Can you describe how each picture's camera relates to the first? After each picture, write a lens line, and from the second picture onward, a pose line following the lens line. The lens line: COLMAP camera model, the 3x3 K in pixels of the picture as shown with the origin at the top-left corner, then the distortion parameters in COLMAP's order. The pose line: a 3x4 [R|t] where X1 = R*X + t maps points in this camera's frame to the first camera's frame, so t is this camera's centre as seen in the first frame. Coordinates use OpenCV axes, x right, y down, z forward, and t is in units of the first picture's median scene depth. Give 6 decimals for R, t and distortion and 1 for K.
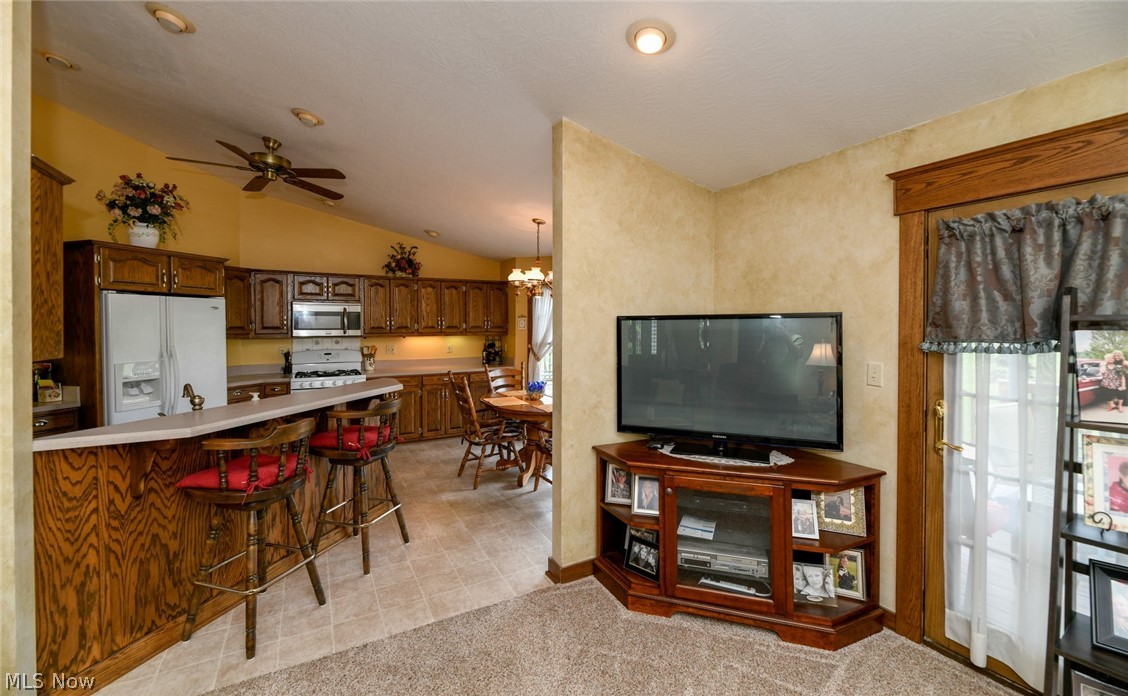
lens RADIAL K [[456.0, 0, 563.0], [0, 456.0, 329.0], [0, 0, 1]] dist [-0.000976, -0.000361]
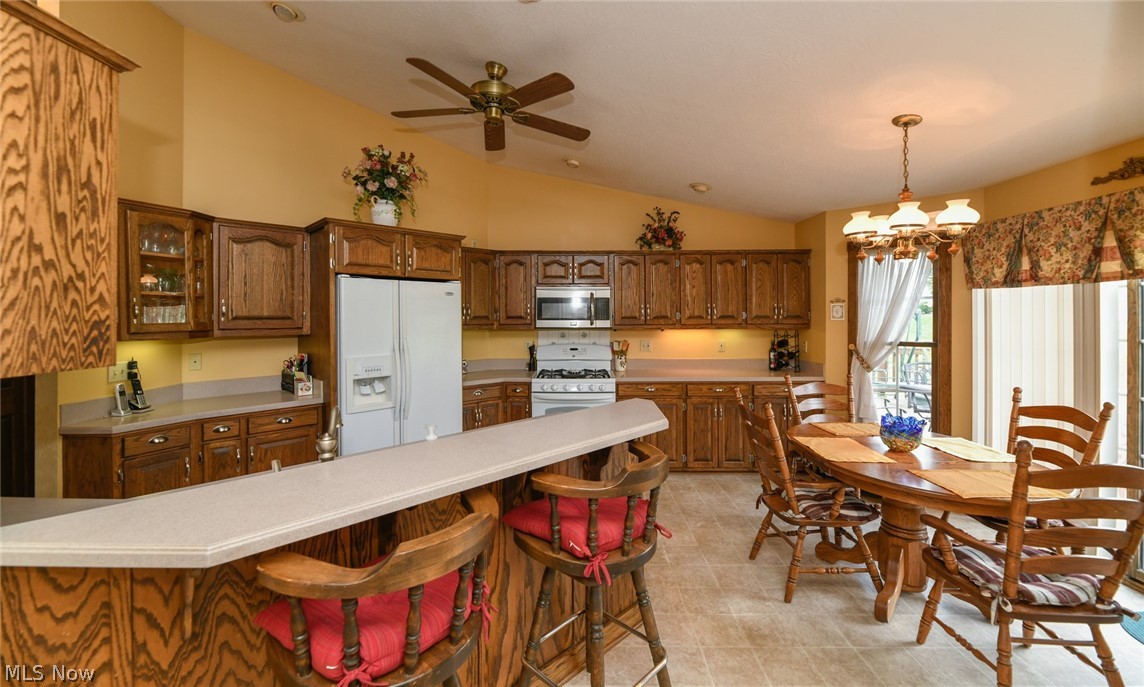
lens RADIAL K [[459.3, 0, 570.8], [0, 459.3, 316.3], [0, 0, 1]] dist [-0.000876, -0.000142]
pose [[0.867679, -0.001280, -0.497124, -0.116955], [-0.003176, 0.999962, -0.008118, 0.001539], [0.497115, 0.008623, 0.867642, 0.301646]]
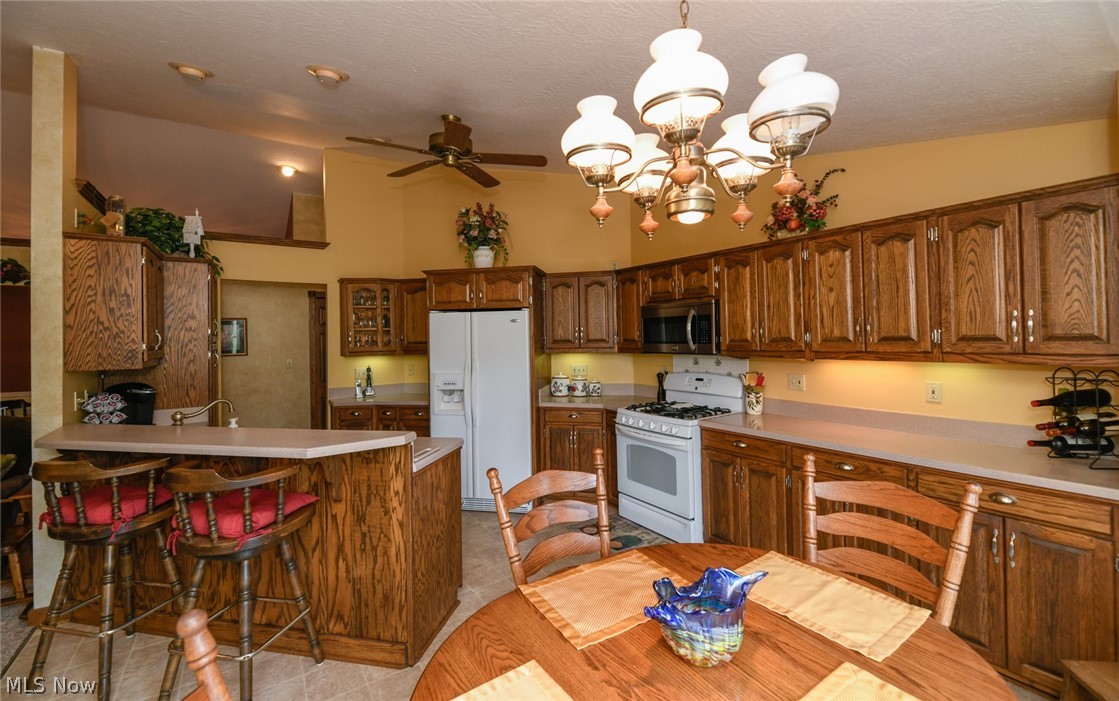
lens RADIAL K [[459.1, 0, 559.3], [0, 459.1, 335.6], [0, 0, 1]] dist [0.000342, 0.000039]
pose [[0.092327, -0.005930, -0.995711, 0.150325], [0.005364, 0.999971, -0.005458, -0.007992], [0.995714, -0.004838, 0.092356, 0.816695]]
